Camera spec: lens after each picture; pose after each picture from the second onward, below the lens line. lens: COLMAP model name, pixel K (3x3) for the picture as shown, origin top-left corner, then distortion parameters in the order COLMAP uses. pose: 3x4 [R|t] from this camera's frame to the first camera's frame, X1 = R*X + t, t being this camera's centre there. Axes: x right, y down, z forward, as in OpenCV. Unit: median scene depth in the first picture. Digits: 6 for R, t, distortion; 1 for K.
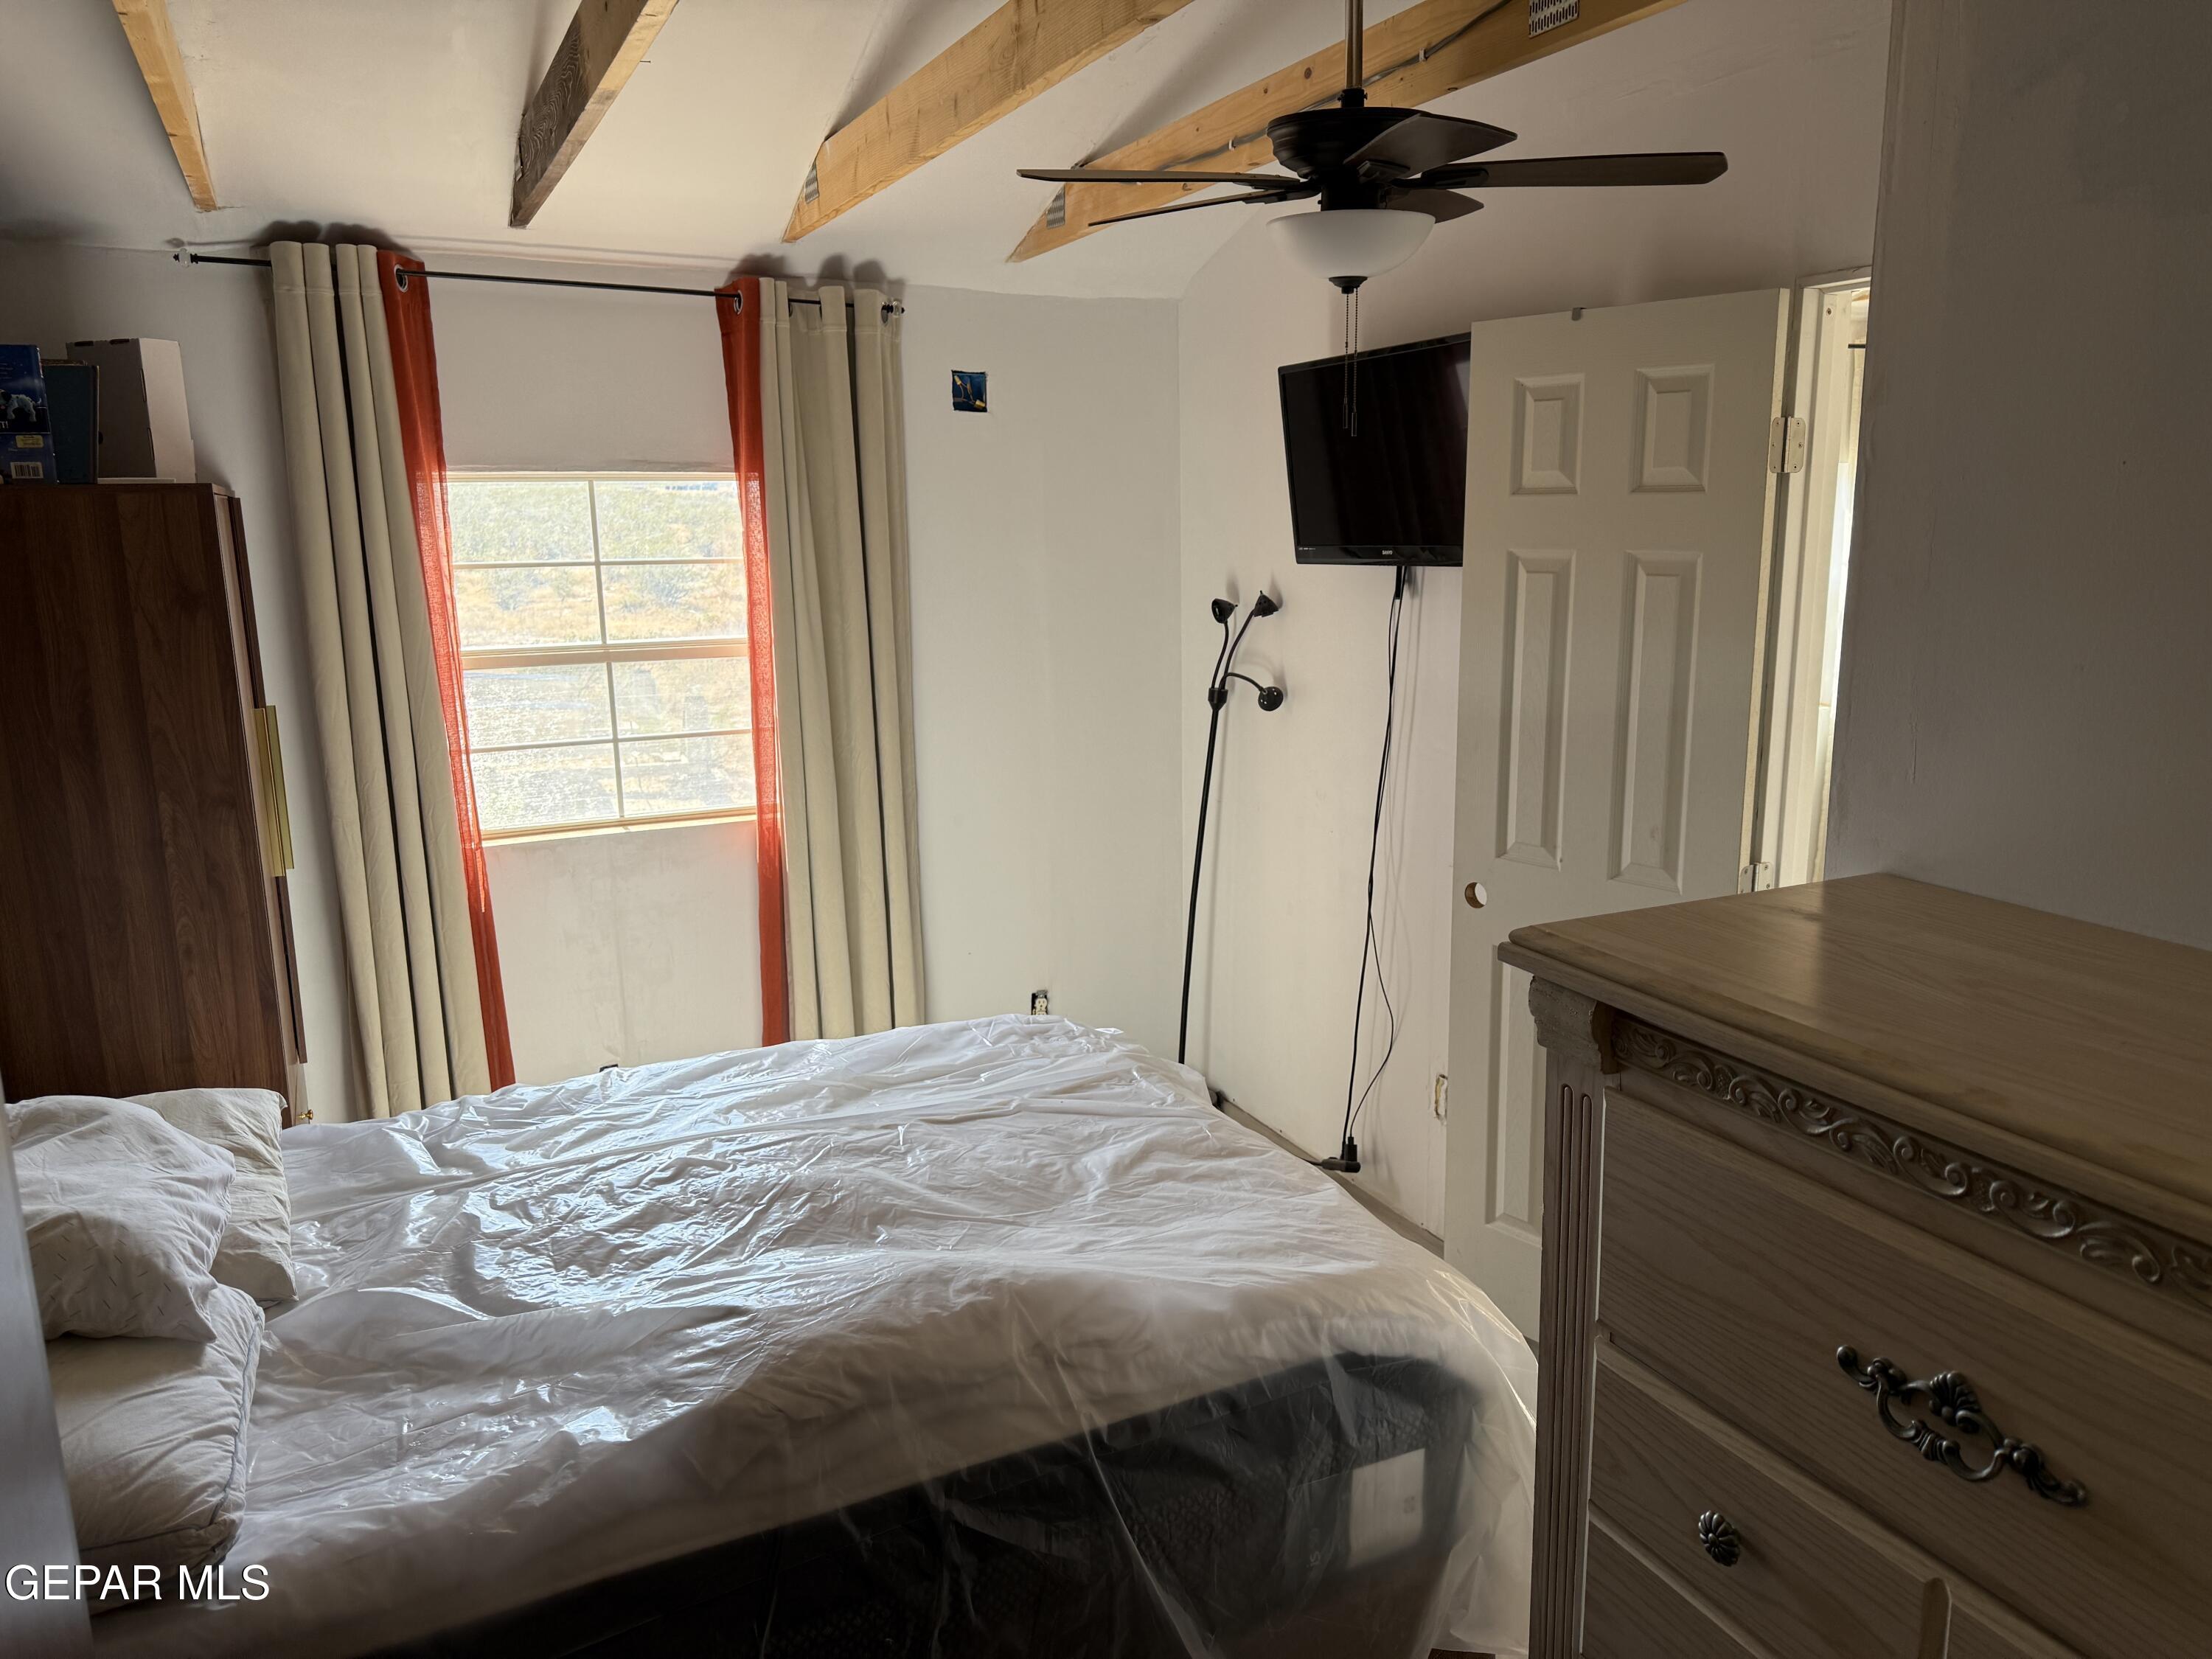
lens RADIAL K [[1548.7, 0, 1105.9], [0, 1548.7, 824.1], [0, 0, 1]] dist [0.098465, -0.137460]
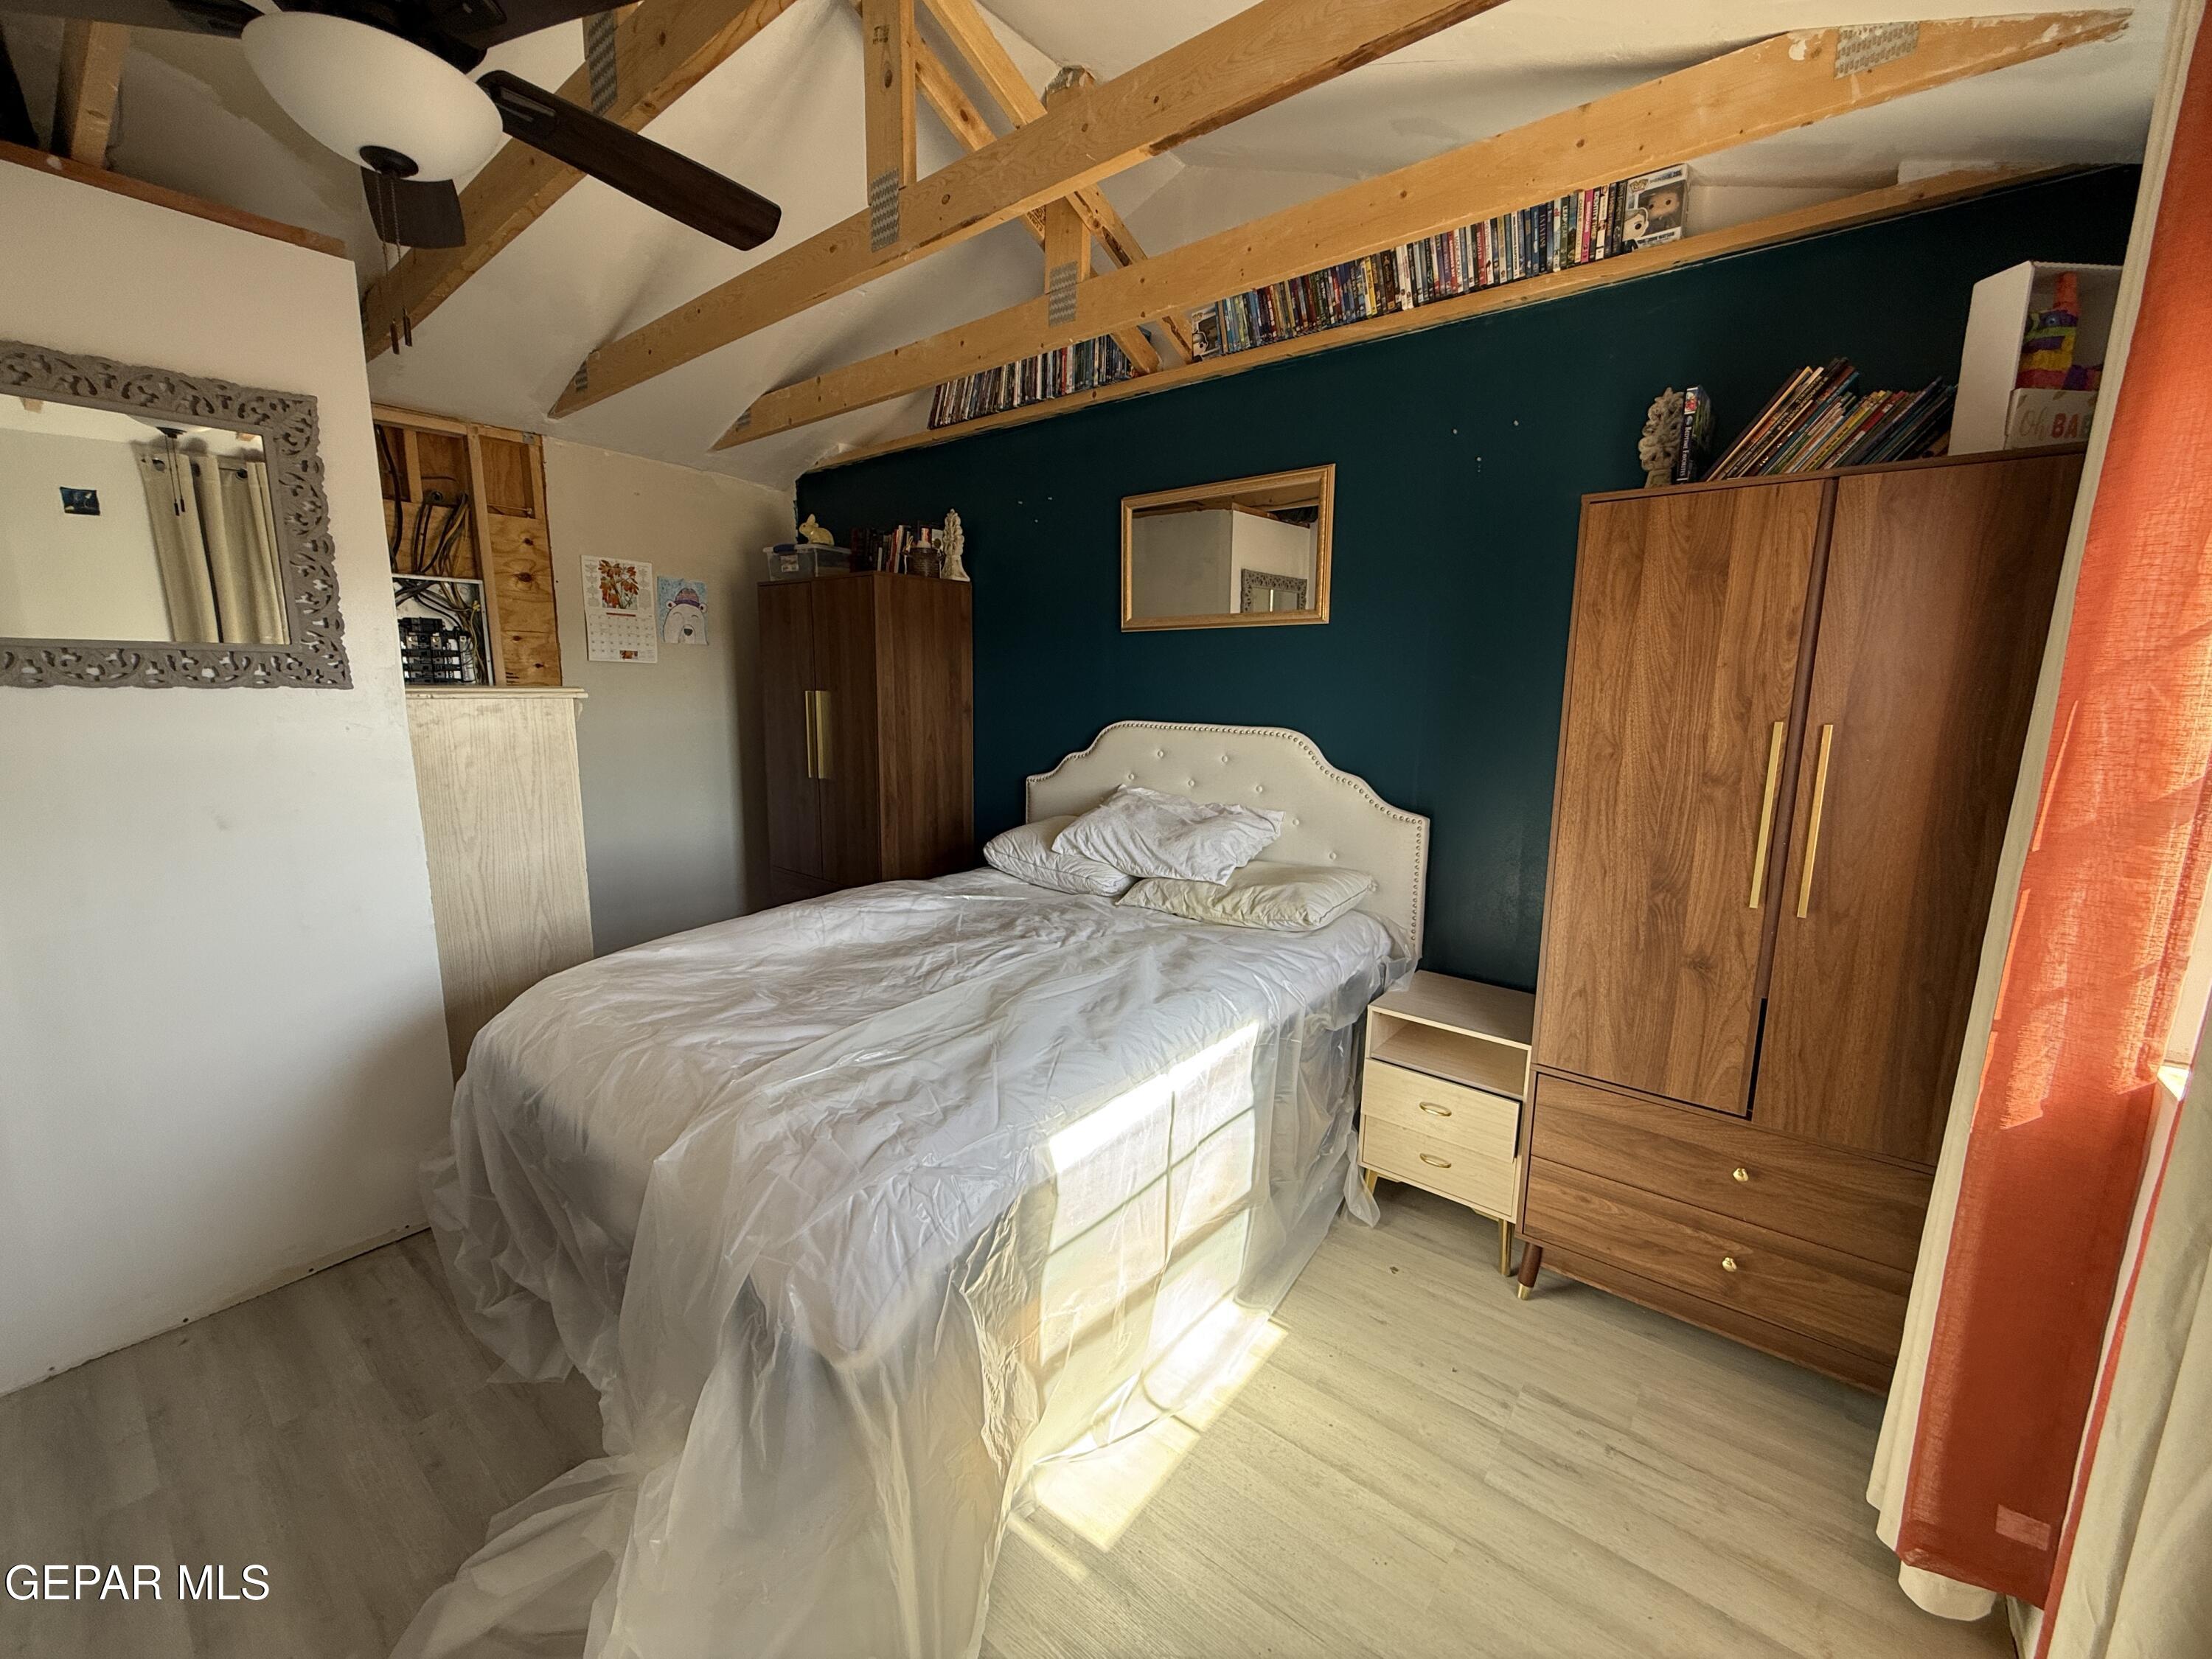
lens RADIAL K [[881.3, 0, 1106.0], [0, 881.3, 829.5], [0, 0, 1]] dist [-0.001595, -0.000451]
pose [[-0.905135, 0.077361, -0.418027, 0.030294], [-0.082444, 0.932694, 0.351120, -0.204578], [0.417054, 0.352274, -0.837836, 1.625082]]
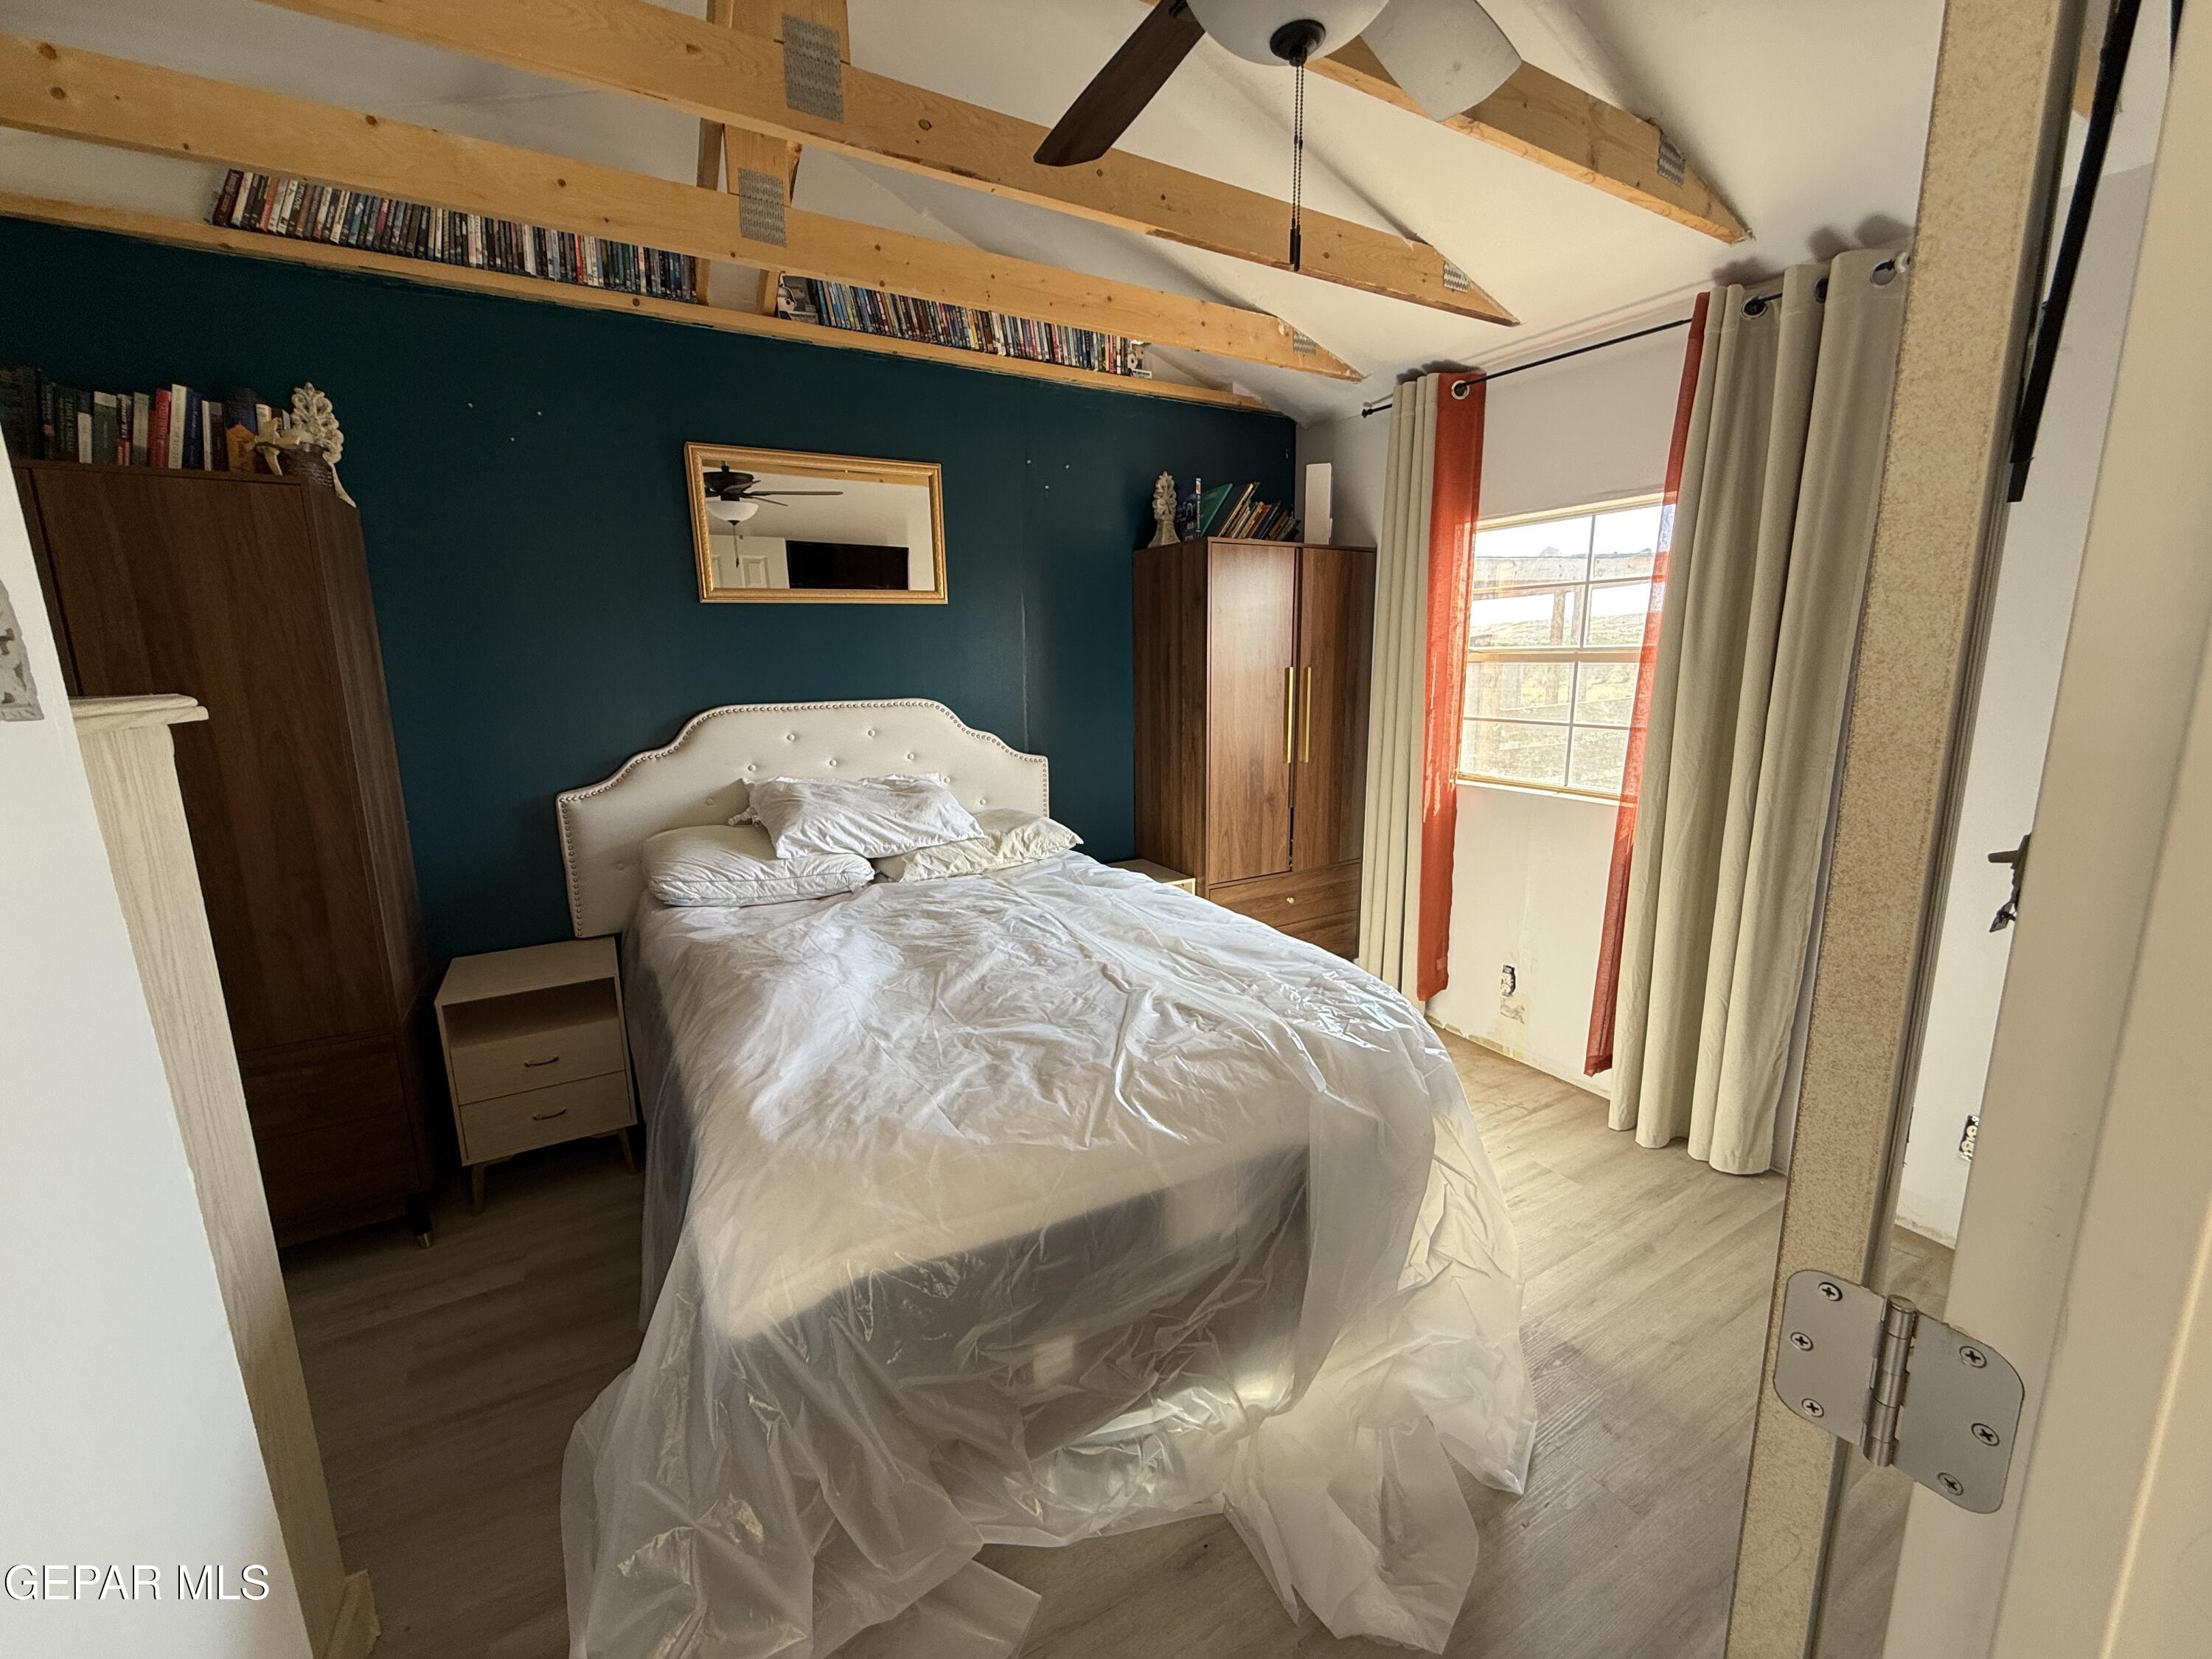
lens RADIAL K [[881.3, 0, 1106.0], [0, 881.3, 829.5], [0, 0, 1]] dist [-0.001595, -0.000451]
pose [[0.073031, 0.208421, -0.975309, 0.585651], [-0.188717, 0.963141, 0.191690, -0.062641], [0.979312, 0.170058, 0.109672, 0.908043]]
